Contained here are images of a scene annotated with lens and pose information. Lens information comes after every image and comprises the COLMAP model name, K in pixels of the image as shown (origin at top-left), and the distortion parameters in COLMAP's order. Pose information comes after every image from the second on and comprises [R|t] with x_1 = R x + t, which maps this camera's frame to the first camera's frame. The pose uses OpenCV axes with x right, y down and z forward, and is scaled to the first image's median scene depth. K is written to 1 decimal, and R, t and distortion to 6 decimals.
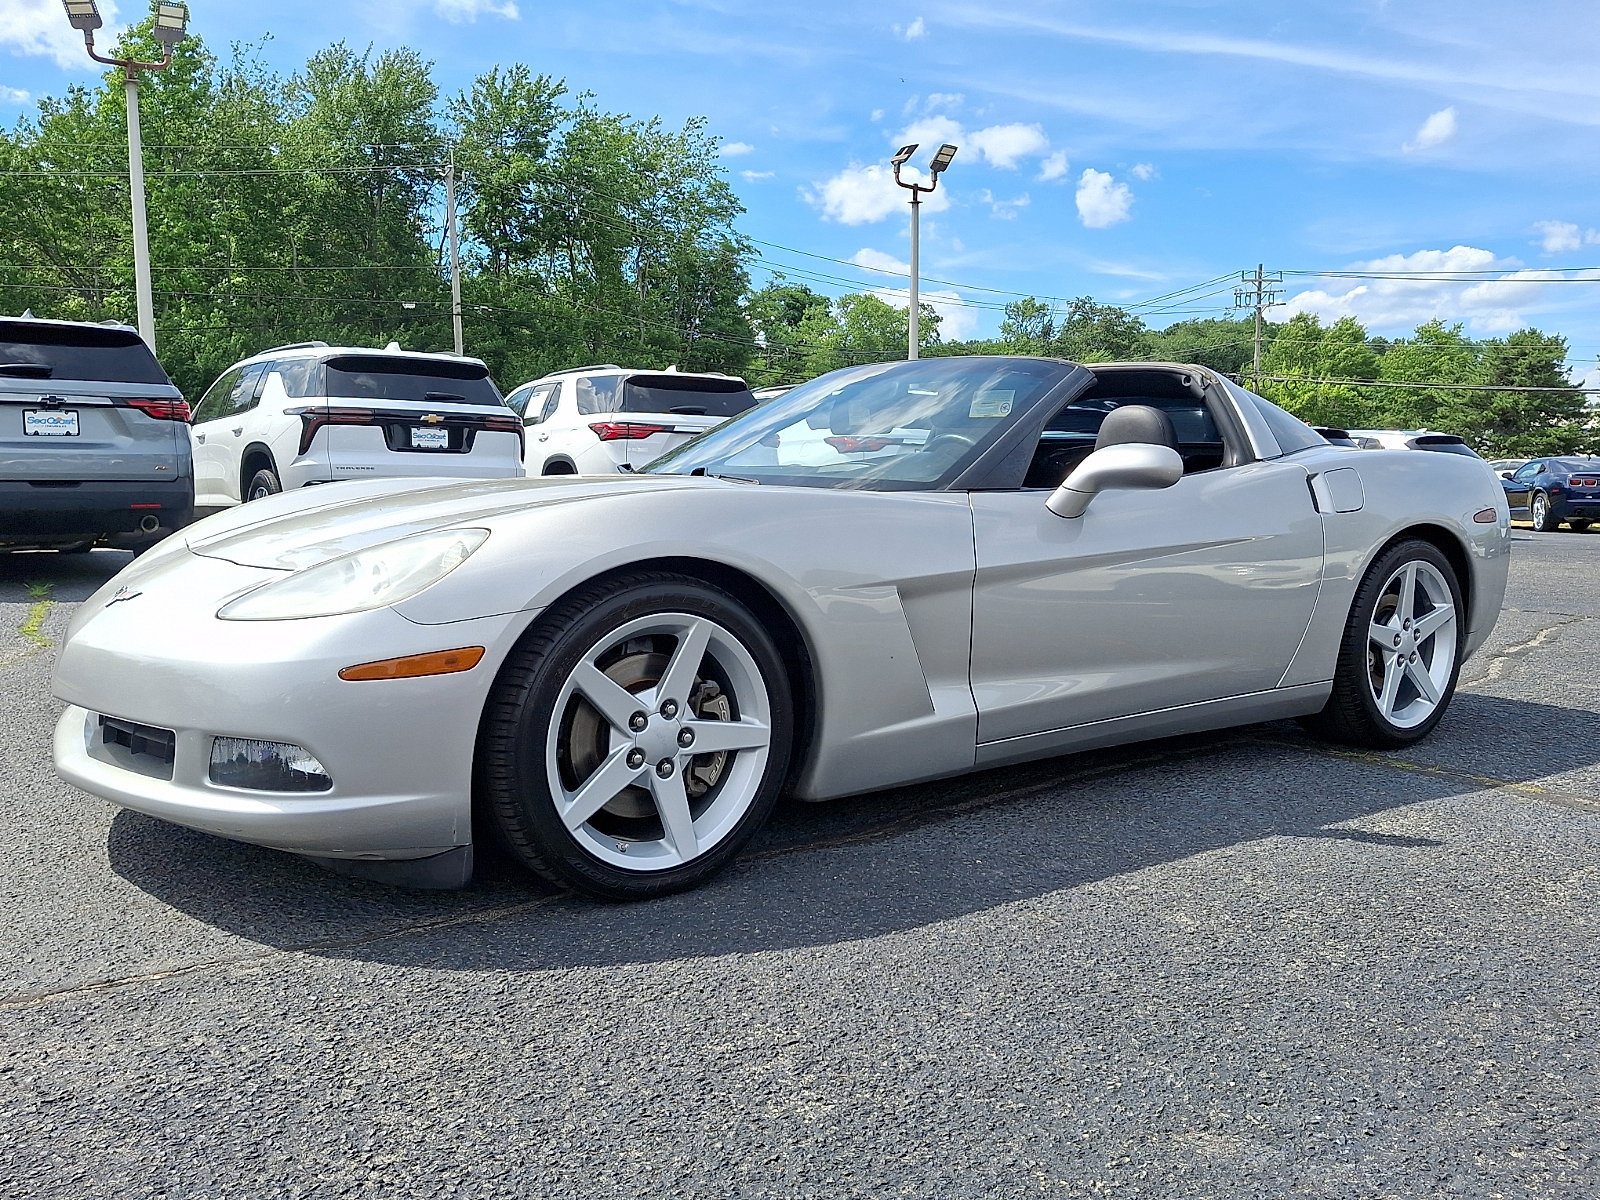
lens RADIAL K [[1447.5, 0, 806.9], [0, 1447.5, 593.9], [0, 0, 1]] dist [0.093517, -0.054691]
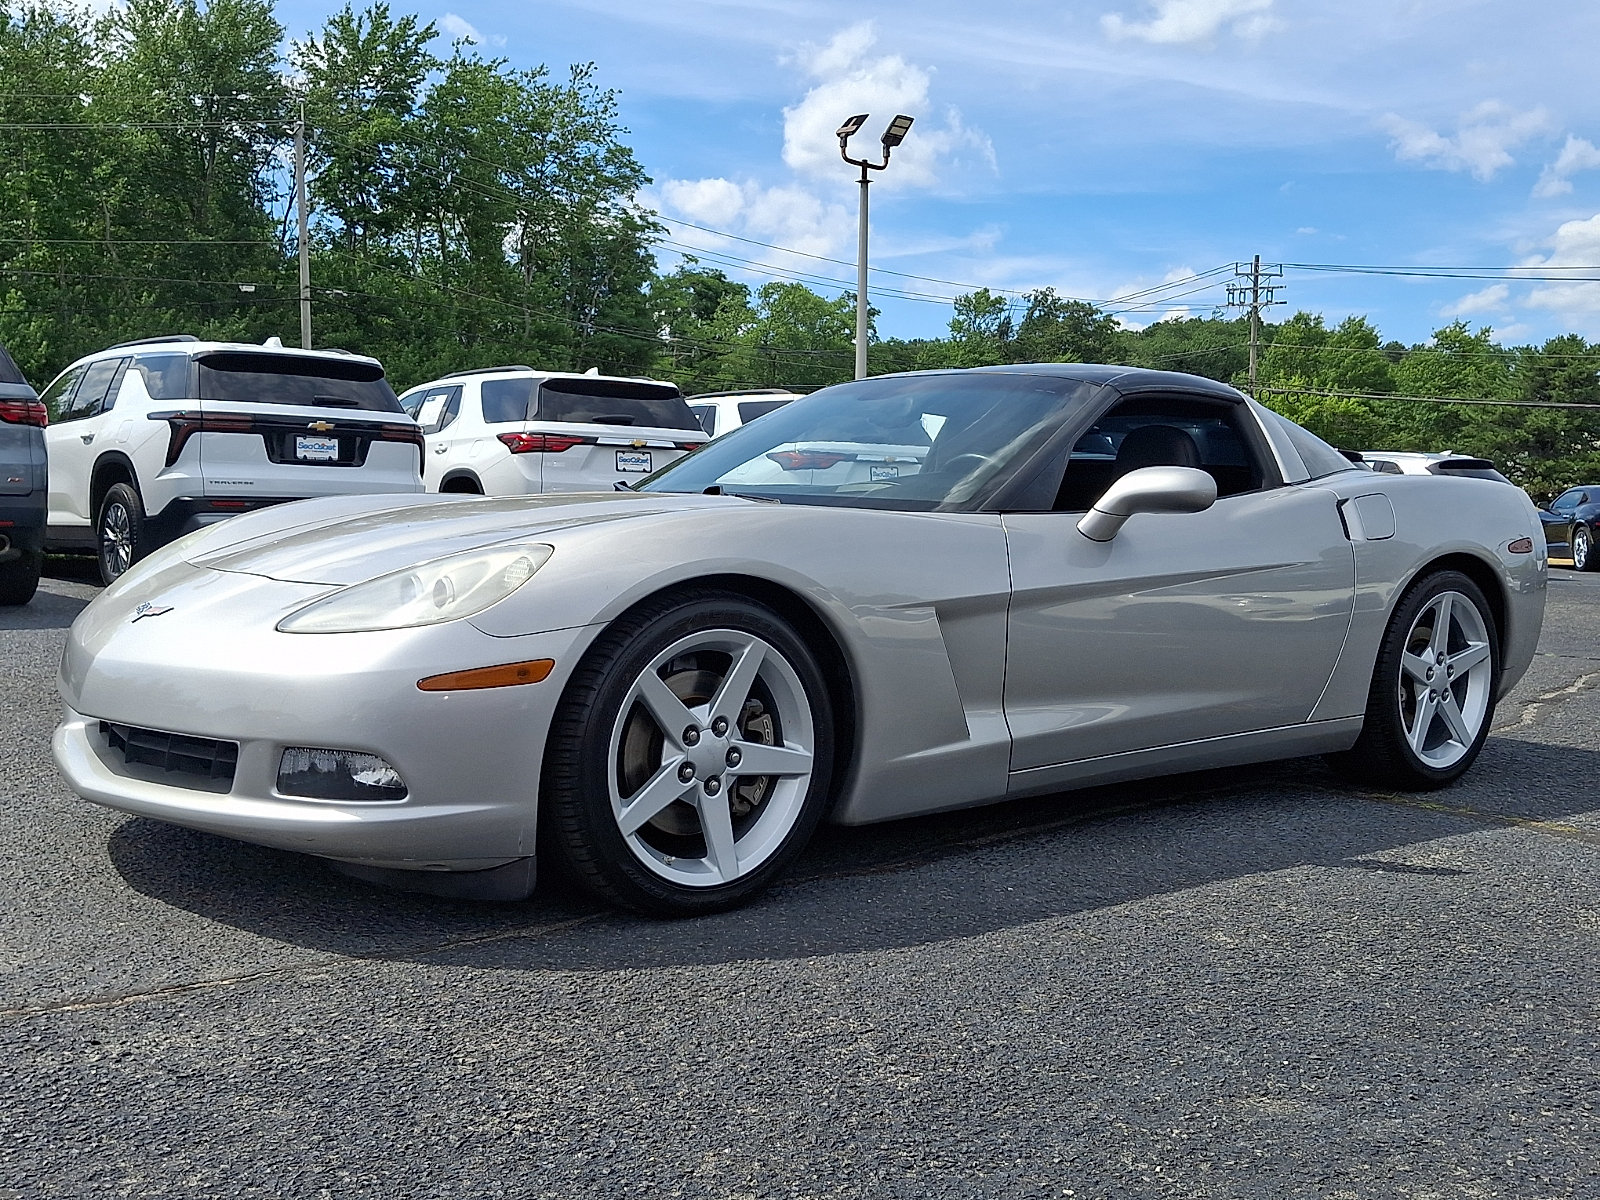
lens RADIAL K [[1765.5, 0, 765.8], [0, 1765.5, 607.2], [0, 0, 1]] dist [0.110501, 0.000000]
pose [[0.999333, 0.008558, 0.035515, -0.077952], [-0.007866, 0.999778, -0.019563, 0.015121], [-0.035674, 0.019271, 0.999178, -0.170130]]
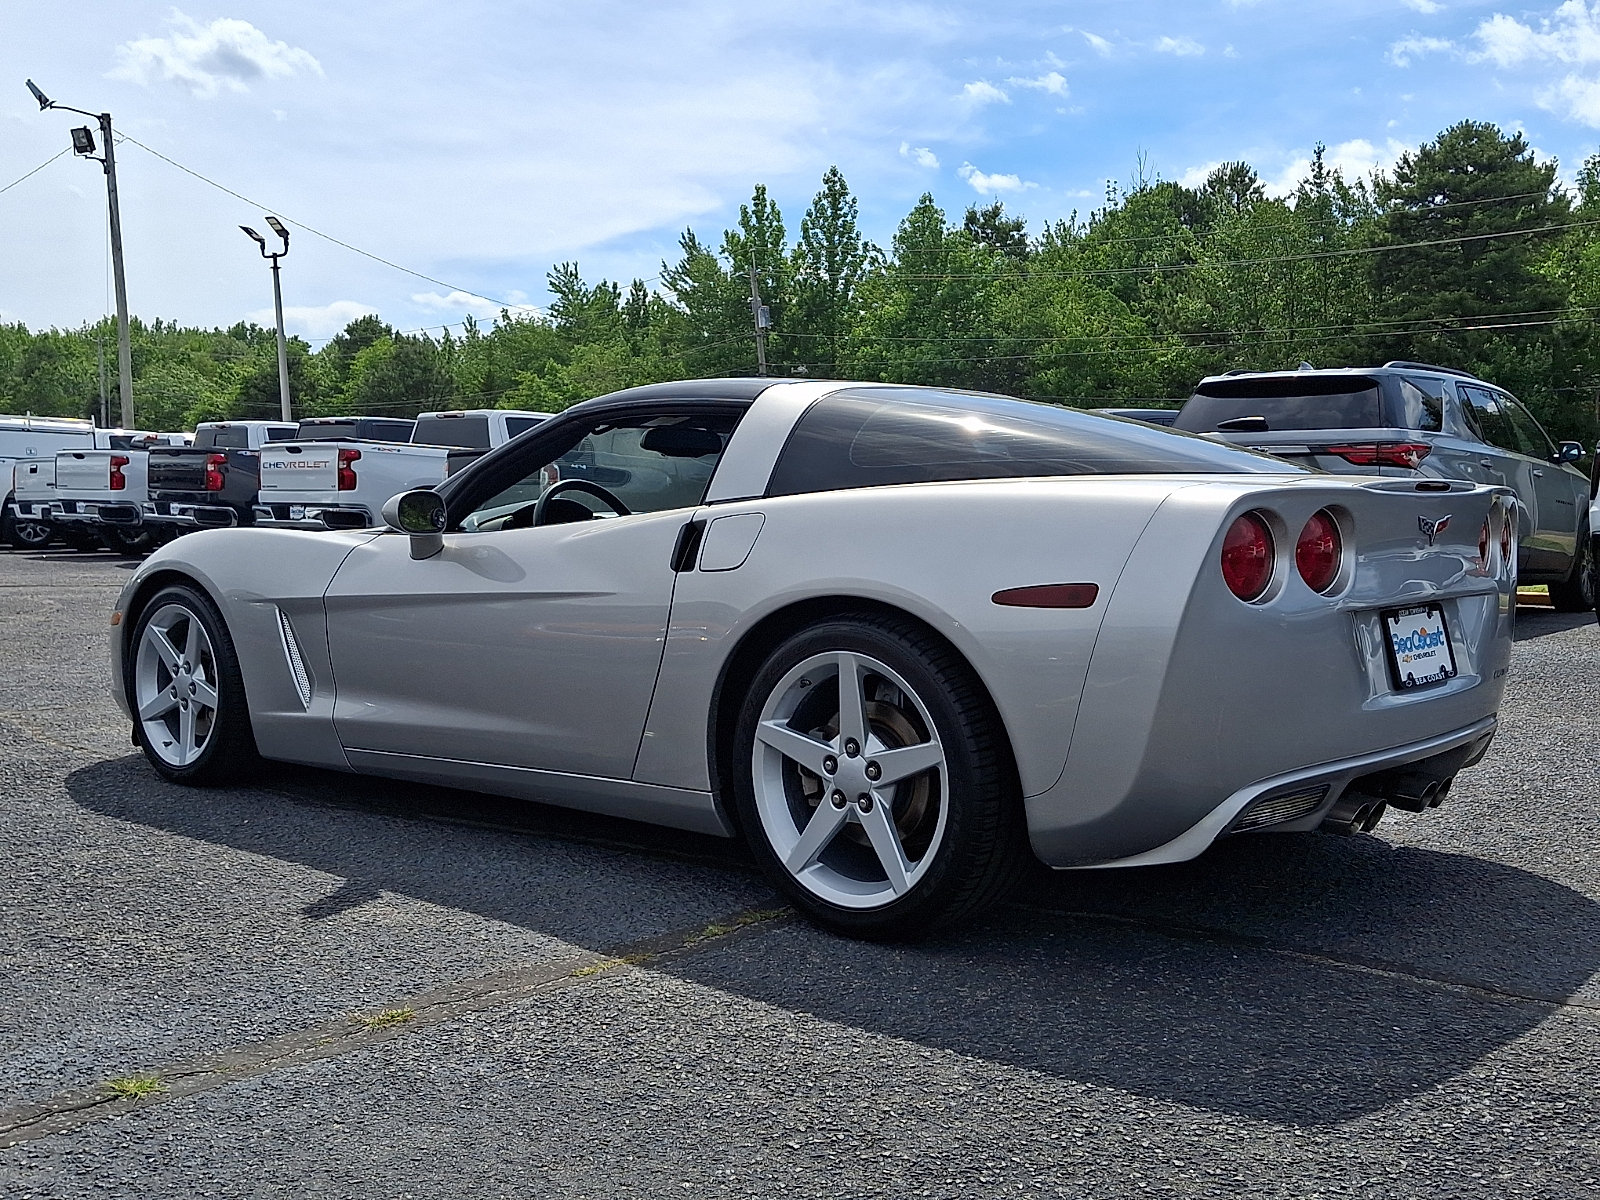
lens RADIAL K [[1765.5, 0, 790.9], [0, 1765.5, 615.7], [0, 0, 1]] dist [0.110501, 0.000000]
pose [[0.167749, 0.059604, -0.984026, 1.369238], [-0.084233, 0.995387, 0.045933, -0.085236], [0.982225, 0.075182, 0.171995, 0.944213]]
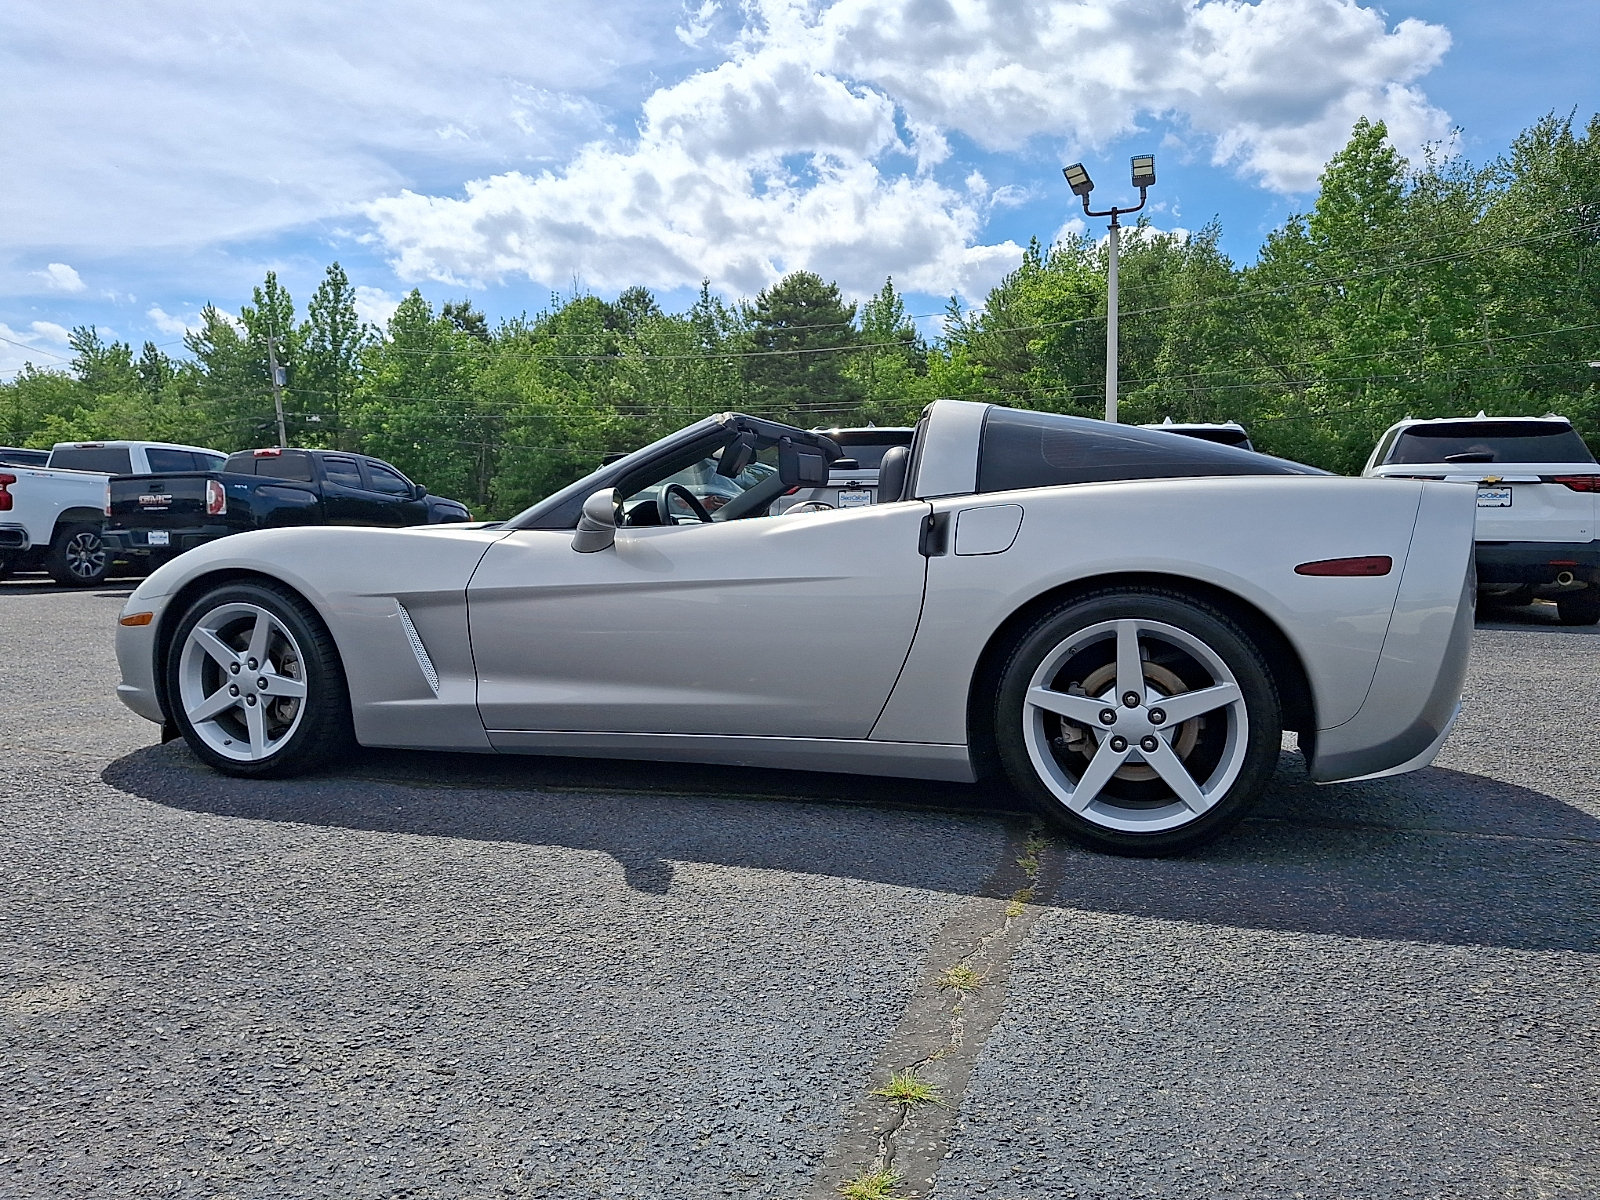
lens RADIAL K [[1264.7, 0, 778.1], [0, 1264.7, 645.9], [0, 0, 1]] dist [0.042075, -0.070408]
pose [[0.551322, 0.072390, -0.831146, 1.004588], [-0.069774, 0.996739, 0.040529, -0.026851], [0.831370, 0.035648, 0.554575, 0.511808]]
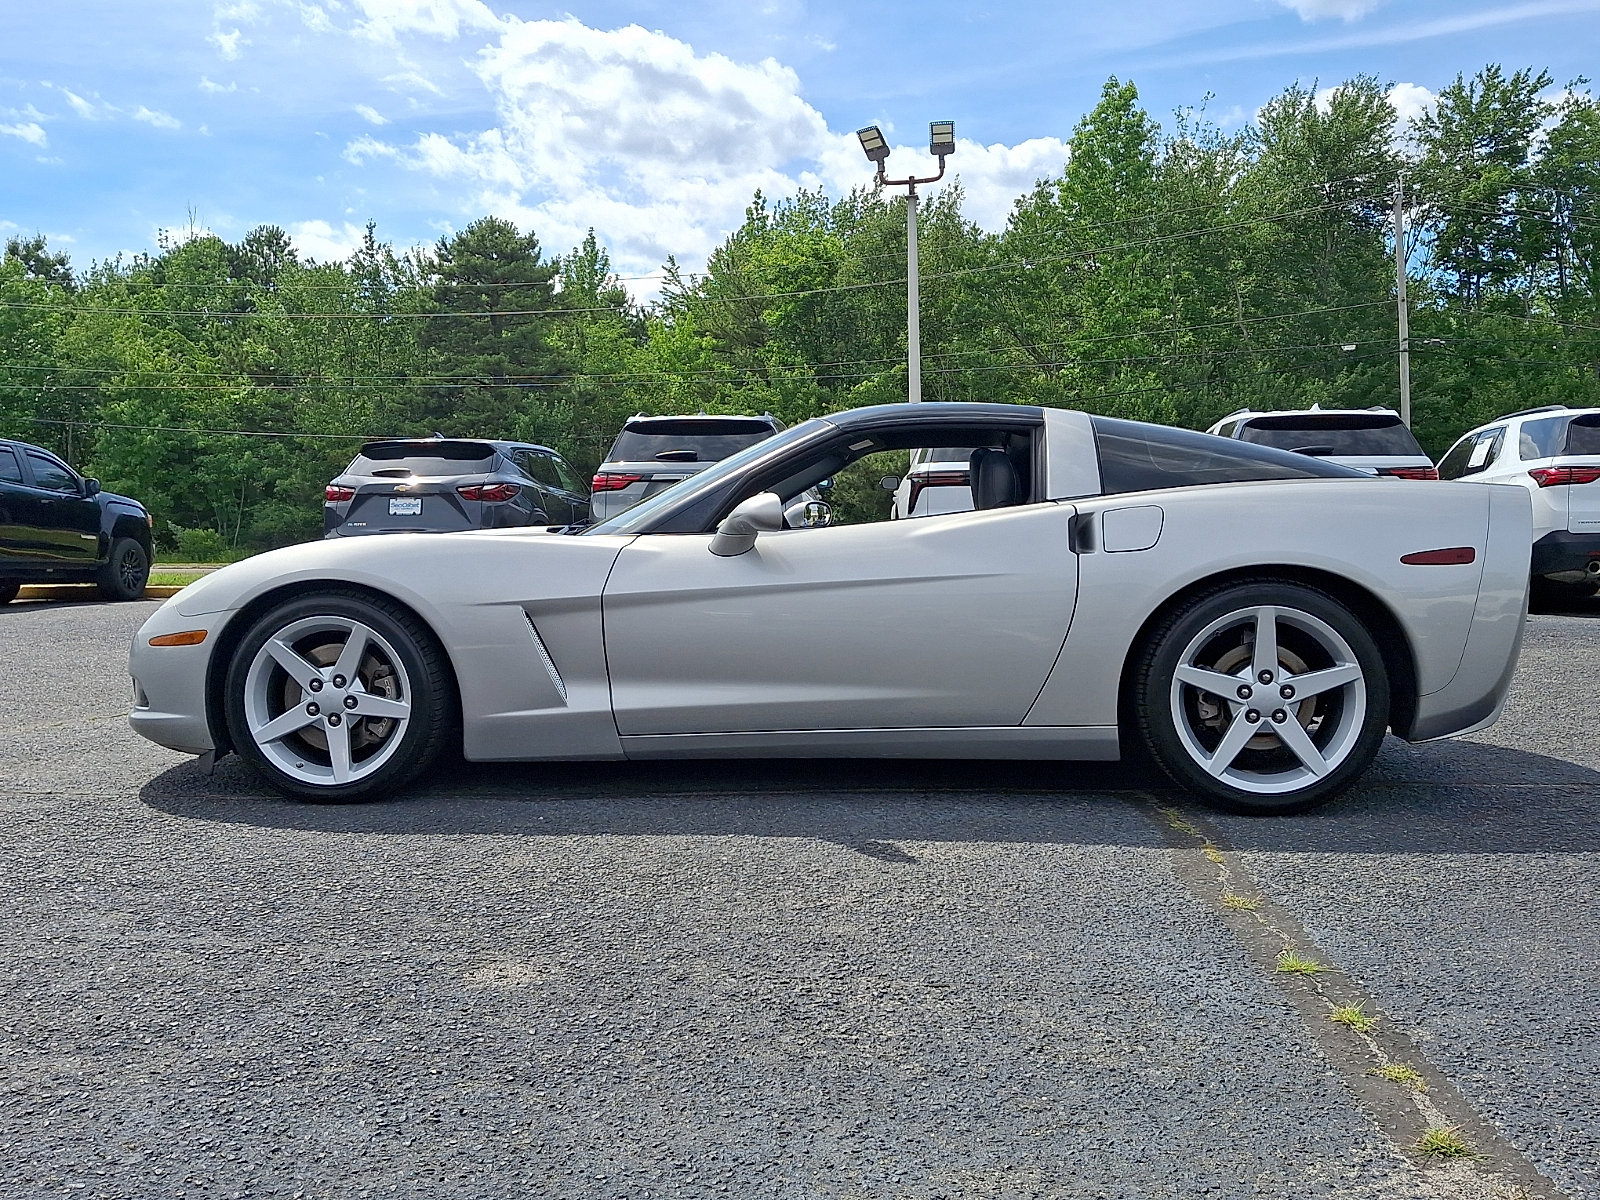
lens RADIAL K [[1563.7, 0, 778.9], [0, 1563.7, 620.3], [0, 0, 1]] dist [0.036078, 0.000000]
pose [[0.739062, 0.029320, -0.672999, 0.965090], [-0.044835, 0.998978, -0.005714, 0.004870], [0.672144, 0.034397, 0.739621, 0.077080]]
